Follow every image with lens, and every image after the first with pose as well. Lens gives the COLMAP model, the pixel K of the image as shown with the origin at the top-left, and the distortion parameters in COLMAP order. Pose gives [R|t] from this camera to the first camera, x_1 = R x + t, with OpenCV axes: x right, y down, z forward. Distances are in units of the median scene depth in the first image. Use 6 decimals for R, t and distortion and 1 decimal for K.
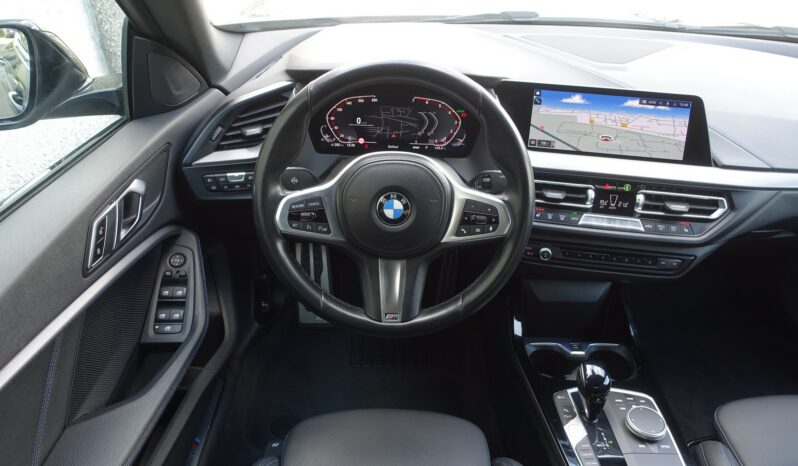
lens RADIAL K [[532.3, 0, 399.0], [0, 532.3, 233.0], [0, 0, 1]] dist [-0.004704, 0.003571]
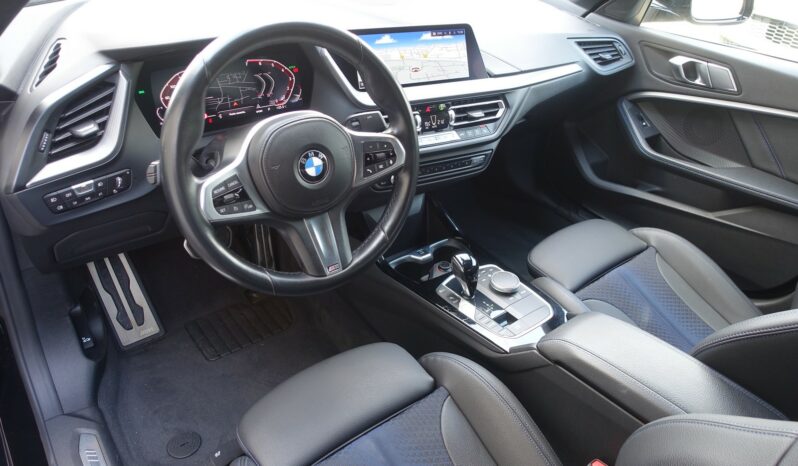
lens RADIAL K [[542.6, 0, 399.0], [0, 542.6, 233.0], [0, 0, 1]] dist [-0.002912, -0.000405]
pose [[0.799920, -0.317470, 0.509255, -0.371641], [0.278090, 0.948093, 0.154228, -0.031947], [-0.531784, 0.018249, 0.846683, 0.015620]]
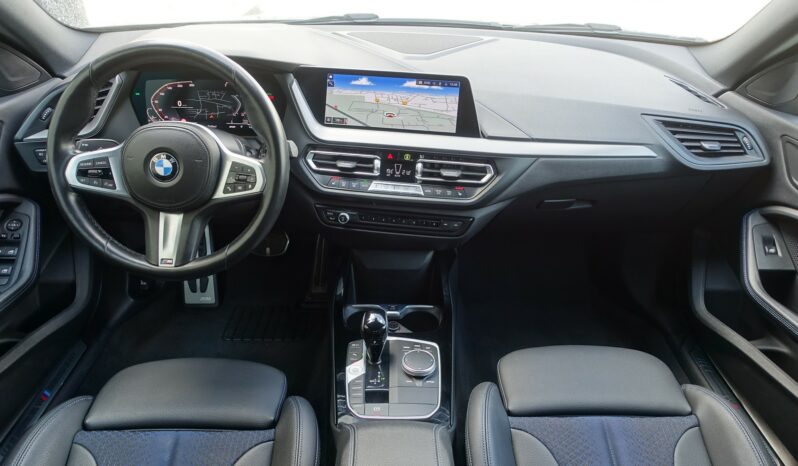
lens RADIAL K [[542.6, 0, 399.0], [0, 542.6, 233.0], [0, 0, 1]] dist [-0.002912, -0.000405]
pose [[0.999848, -0.007601, -0.015695, 0.436921], [0.006802, 0.998709, -0.050348, 0.138195], [0.016058, 0.050234, 0.998608, -0.156396]]
